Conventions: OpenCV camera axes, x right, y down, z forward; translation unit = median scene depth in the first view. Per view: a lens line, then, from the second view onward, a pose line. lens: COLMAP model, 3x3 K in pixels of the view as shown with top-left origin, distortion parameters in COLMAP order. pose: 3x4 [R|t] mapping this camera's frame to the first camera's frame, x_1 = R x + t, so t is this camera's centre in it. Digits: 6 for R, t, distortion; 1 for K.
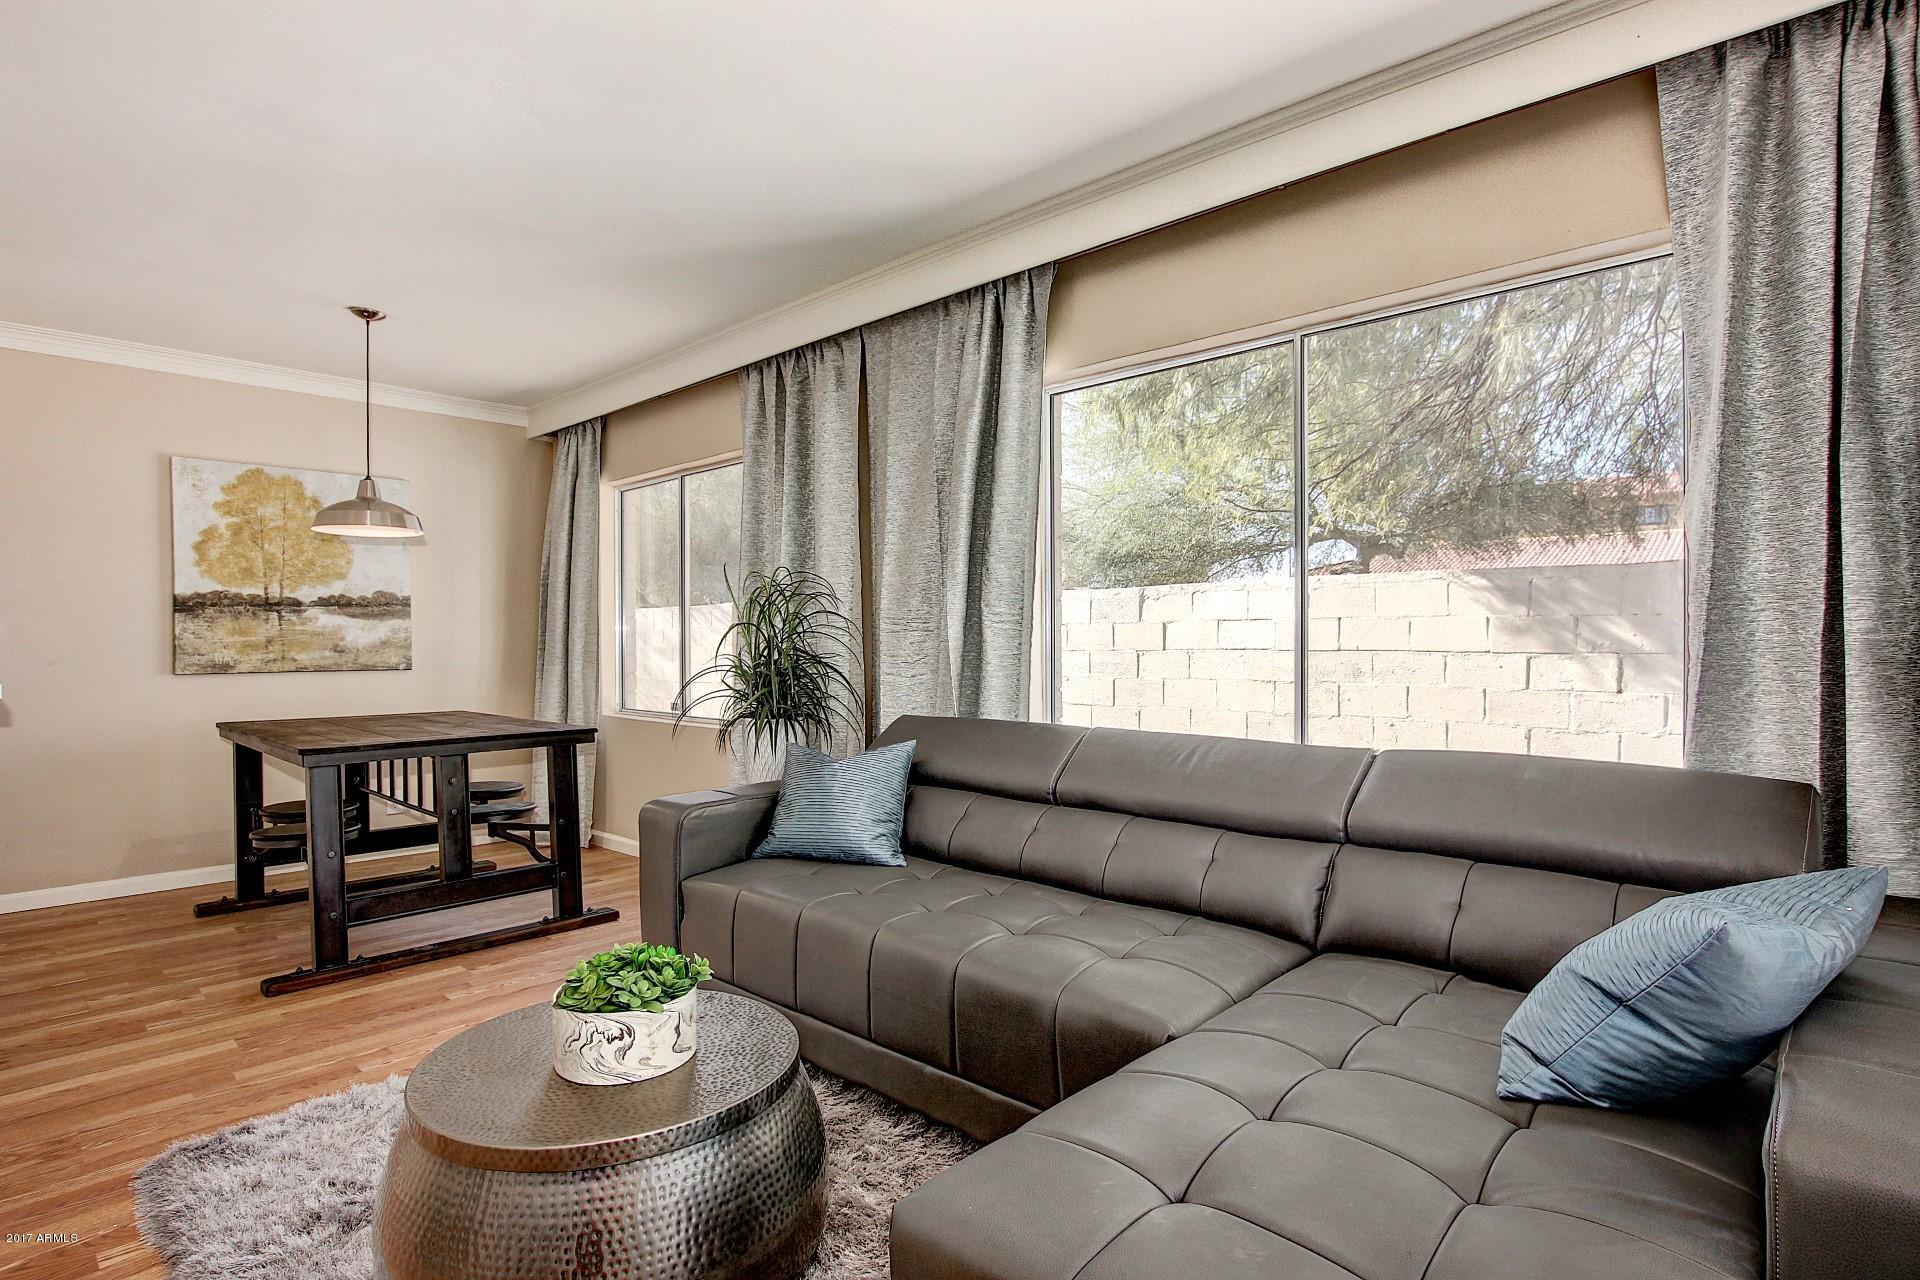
lens RADIAL K [[934.0, 0, 960.2], [0, 934.0, 643.8], [0, 0, 1]] dist [-0.012117, 0.000486]
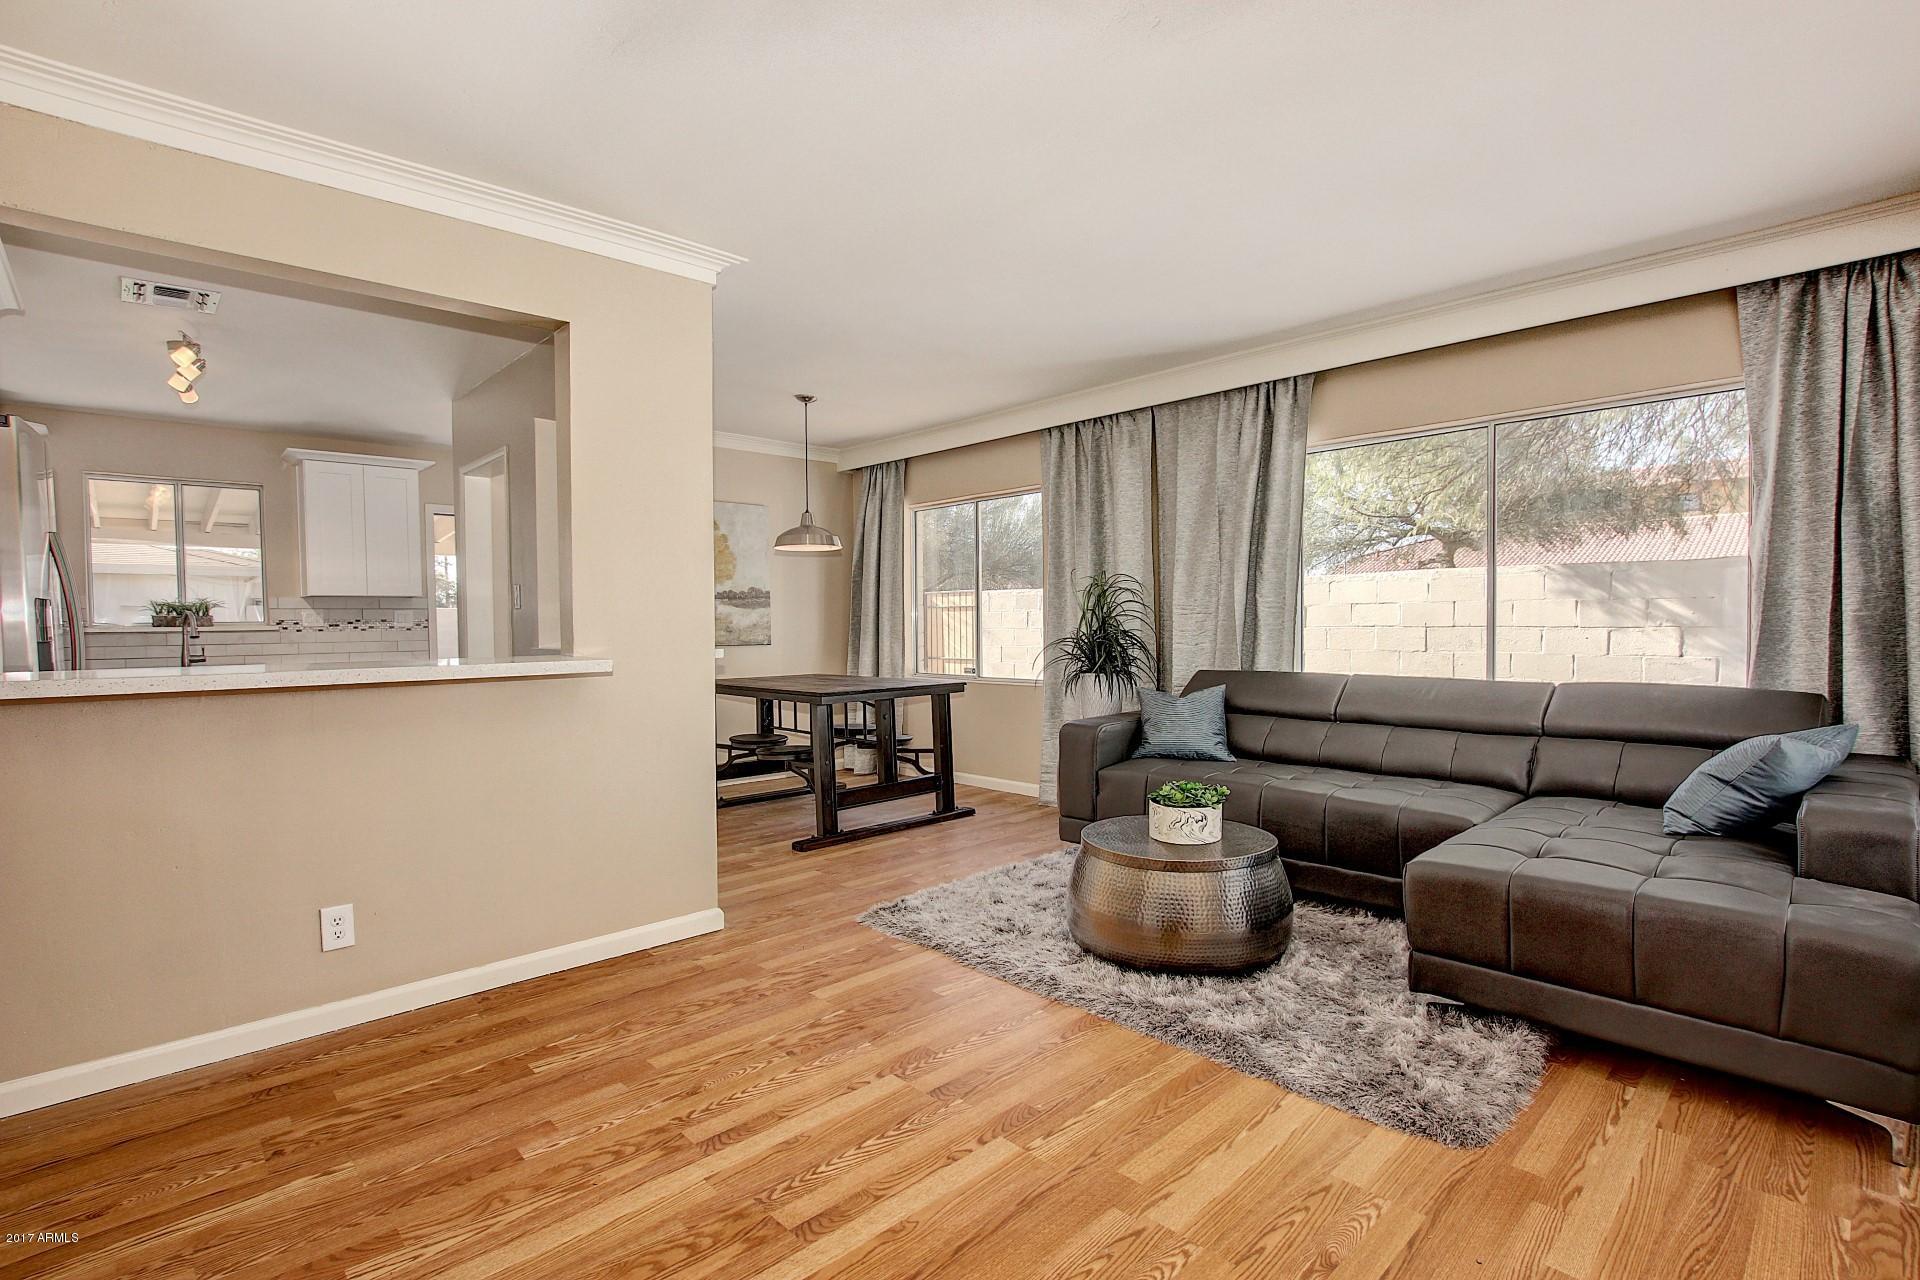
lens RADIAL K [[890.3, 0, 957.0], [0, 890.3, 645.0], [0, 0, 1]] dist [-0.009551, 0.000269]
pose [[0.999131, -0.006380, -0.041184, -0.461585], [0.007300, 0.999726, 0.022234, 0.001449], [0.041031, -0.022516, 0.998904, -0.521779]]
